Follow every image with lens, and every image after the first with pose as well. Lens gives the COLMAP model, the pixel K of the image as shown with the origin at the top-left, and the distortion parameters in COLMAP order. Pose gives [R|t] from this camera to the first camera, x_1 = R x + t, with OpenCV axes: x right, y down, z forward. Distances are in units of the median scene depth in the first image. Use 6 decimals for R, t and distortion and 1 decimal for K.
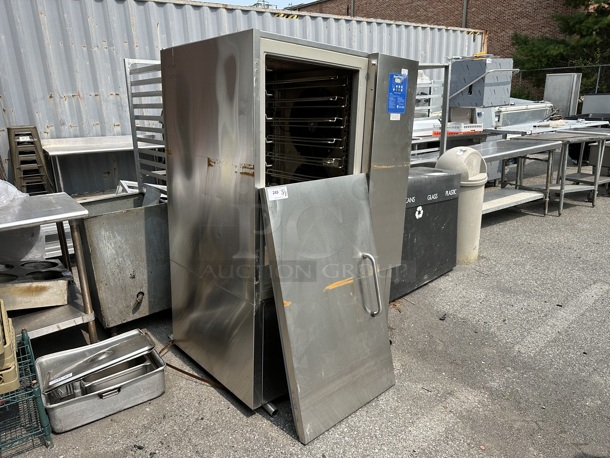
lens RADIAL K [[433.4, 0, 307.2], [0, 433.4, 230.1], [0, 0, 1]] dist [0.014090, -0.020978]
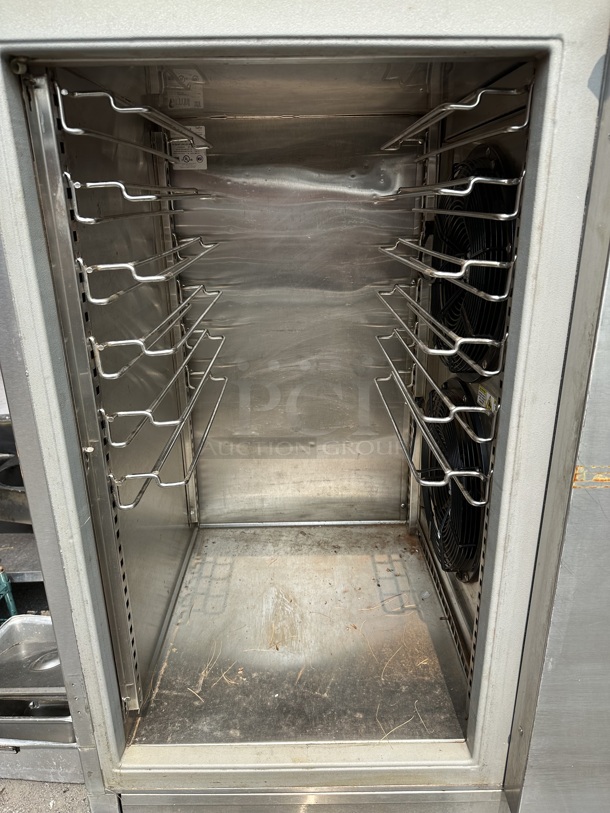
lens RADIAL K [[577.7, 0, 307.6], [0, 577.7, 403.4], [0, 0, 1]] dist [0.014090, -0.020978]
pose [[0.743692, 0.181997, -0.643272, 0.212705], [-0.121332, 0.982995, 0.137840, -0.191075], [0.657420, -0.024461, 0.753128, 0.606672]]
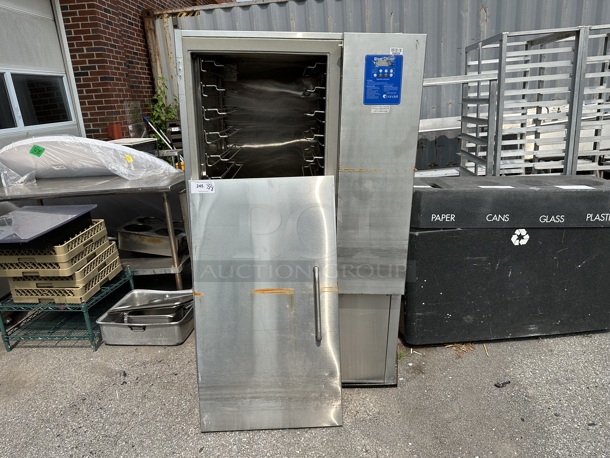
lens RADIAL K [[433.4, 0, 303.4], [0, 433.4, 231.8], [0, 0, 1]] dist [0.014090, -0.020978]
pose [[0.751524, 0.169097, -0.637666, 0.595936], [-0.146192, 0.985247, 0.088974, -0.081376], [0.643304, 0.026356, 0.765157, 0.276432]]
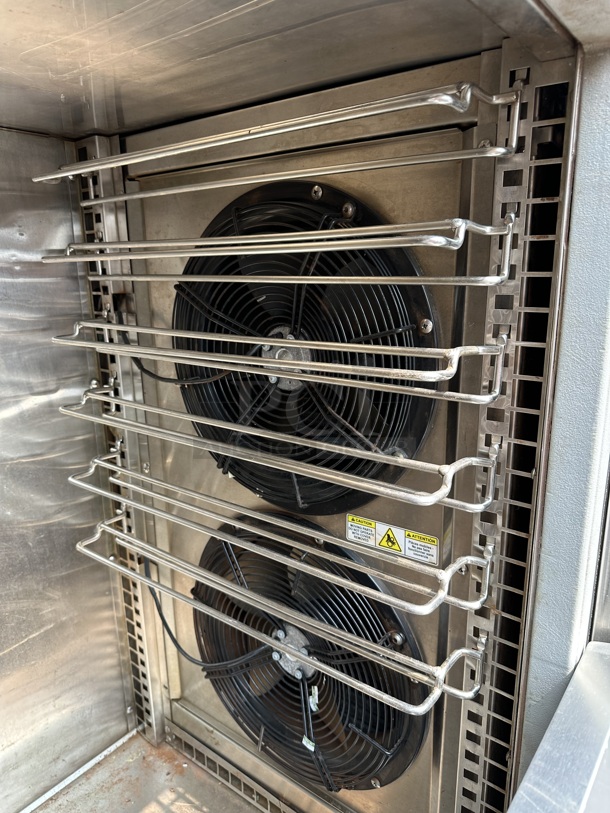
lens RADIAL K [[577.7, 0, 306.4], [0, 577.7, 402.1], [0, 0, 1]] dist [0.014090, -0.020978]
pose [[0.983331, -0.086496, 0.159934, -0.025134], [0.085867, 0.996248, 0.010850, -0.223493], [-0.160272, 0.003064, 0.987068, 0.715631]]
